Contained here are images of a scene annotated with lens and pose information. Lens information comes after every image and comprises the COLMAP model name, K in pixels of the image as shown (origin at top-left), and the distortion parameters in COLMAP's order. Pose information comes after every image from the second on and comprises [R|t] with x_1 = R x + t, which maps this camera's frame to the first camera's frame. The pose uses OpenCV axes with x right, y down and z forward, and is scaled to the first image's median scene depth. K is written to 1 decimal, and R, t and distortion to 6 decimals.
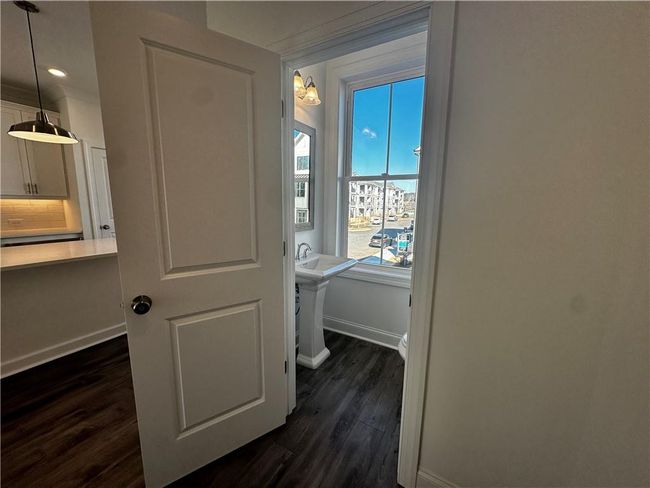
lens RADIAL K [[260.8, 0, 325.8], [0, 260.8, 242.7], [0, 0, 1]] dist [-0.003180, 0.000401]
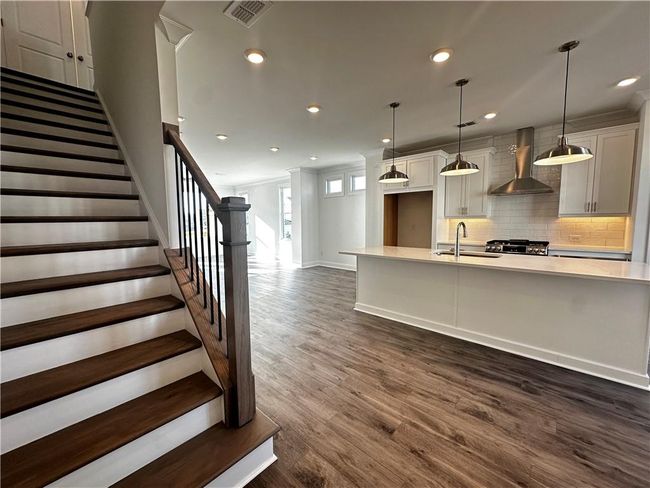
lens RADIAL K [[260.8, 0, 323.5], [0, 260.8, 242.7], [0, 0, 1]] dist [-0.003180, 0.000401]
pose [[-0.215998, 0.070609, -0.973837, 0.220050], [-0.141678, 0.984560, 0.102811, -0.031729], [0.966060, 0.160178, -0.202659, 0.301582]]
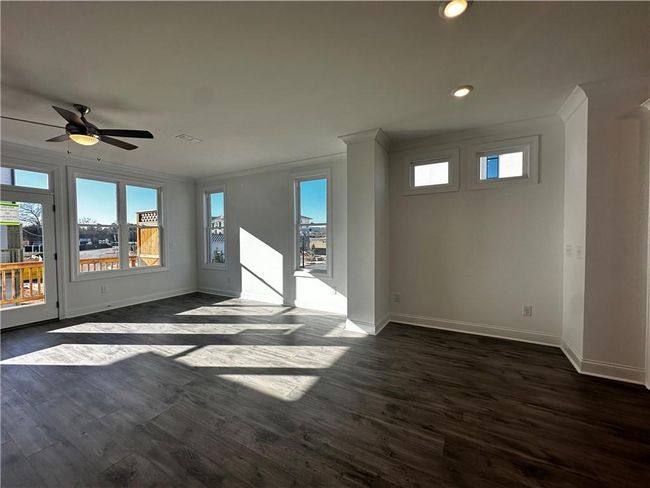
lens RADIAL K [[260.8, 0, 326.3], [0, 260.8, 243.9], [0, 0, 1]] dist [-0.003180, 0.000401]
pose [[0.028068, 0.013616, -0.999513, -1.353252], [-0.146436, 0.989176, 0.009363, 0.142923], [0.988822, 0.146102, 0.029758, -1.051777]]
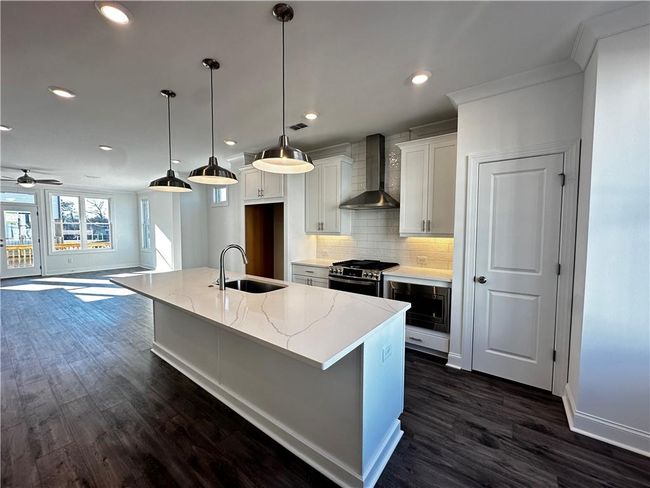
lens RADIAL K [[260.8, 0, 323.5], [0, 260.8, 242.5], [0, 0, 1]] dist [-0.003180, 0.000401]
pose [[-0.110267, 0.037885, -0.993180, -0.274157], [-0.157275, 0.986018, 0.055073, -0.227573], [0.981380, 0.162275, -0.102767, 1.189002]]
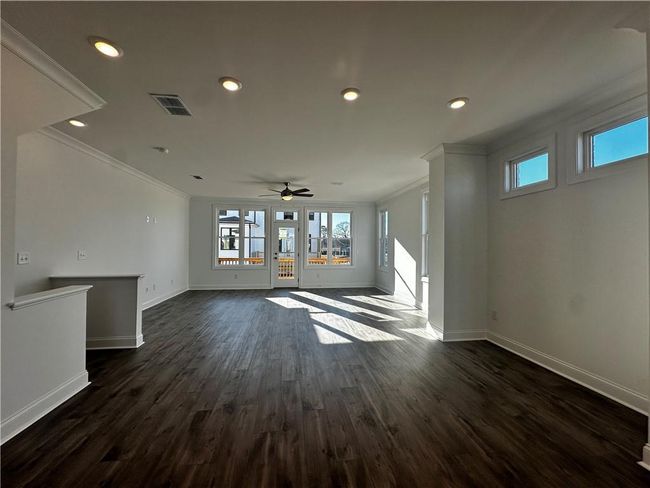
lens RADIAL K [[260.8, 0, 324.1], [0, 260.8, 245.6], [0, 0, 1]] dist [-0.003180, 0.000401]
pose [[-0.782040, -0.021994, -0.622839, -1.305787], [-0.114379, 0.987467, 0.108744, -0.032140], [0.612642, 0.156282, -0.774755, 0.146035]]
